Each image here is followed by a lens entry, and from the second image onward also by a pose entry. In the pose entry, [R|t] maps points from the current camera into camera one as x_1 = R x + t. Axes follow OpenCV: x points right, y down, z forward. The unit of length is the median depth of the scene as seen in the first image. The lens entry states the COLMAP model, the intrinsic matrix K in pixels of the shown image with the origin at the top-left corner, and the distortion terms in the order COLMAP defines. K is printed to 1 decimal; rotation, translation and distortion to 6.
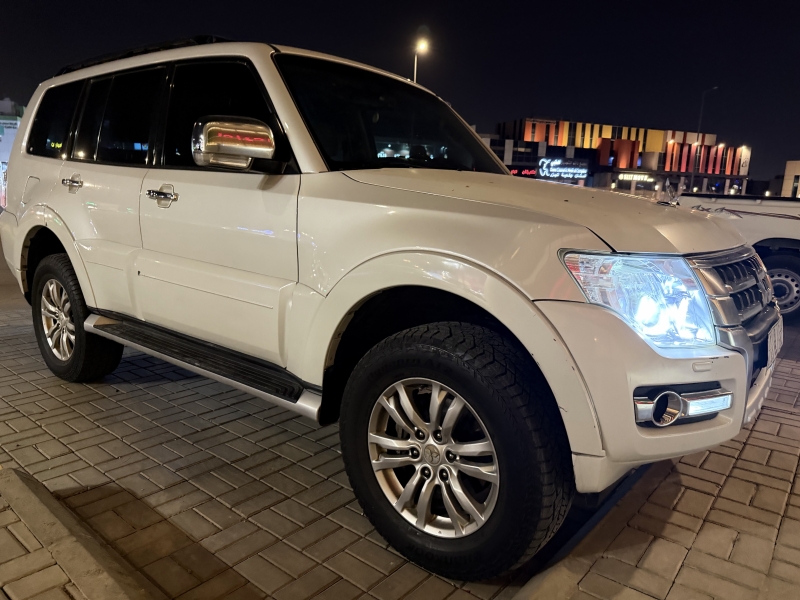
lens RADIAL K [[564.7, 0, 400.9], [0, 564.7, 301.8], [0, 0, 1]] dist [0.021827, -0.033391]
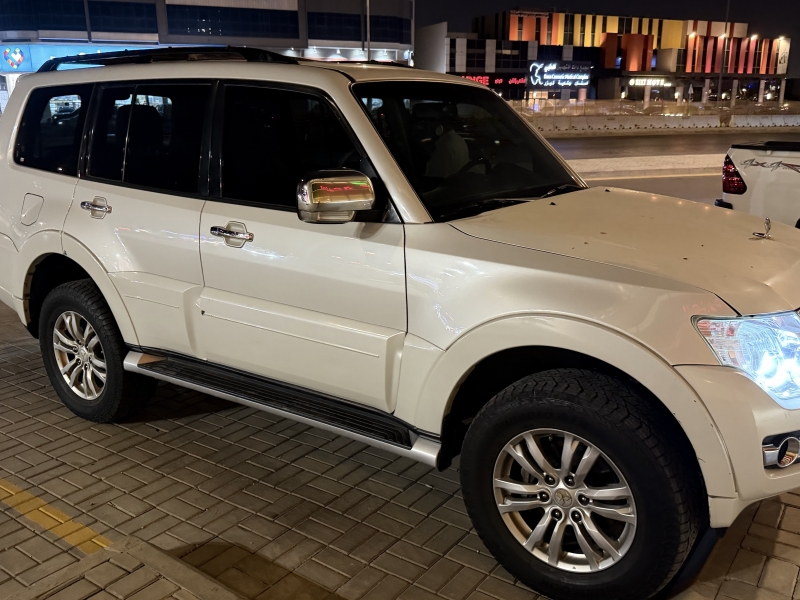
lens RADIAL K [[722.8, 0, 394.7], [0, 722.8, 295.6], [0, 0, 1]] dist [0.052343, -0.068005]
pose [[0.996733, -0.056766, 0.057455, -0.265854], [0.052549, 0.995989, 0.072419, -0.187788], [-0.061335, -0.069163, 0.995718, -0.267048]]
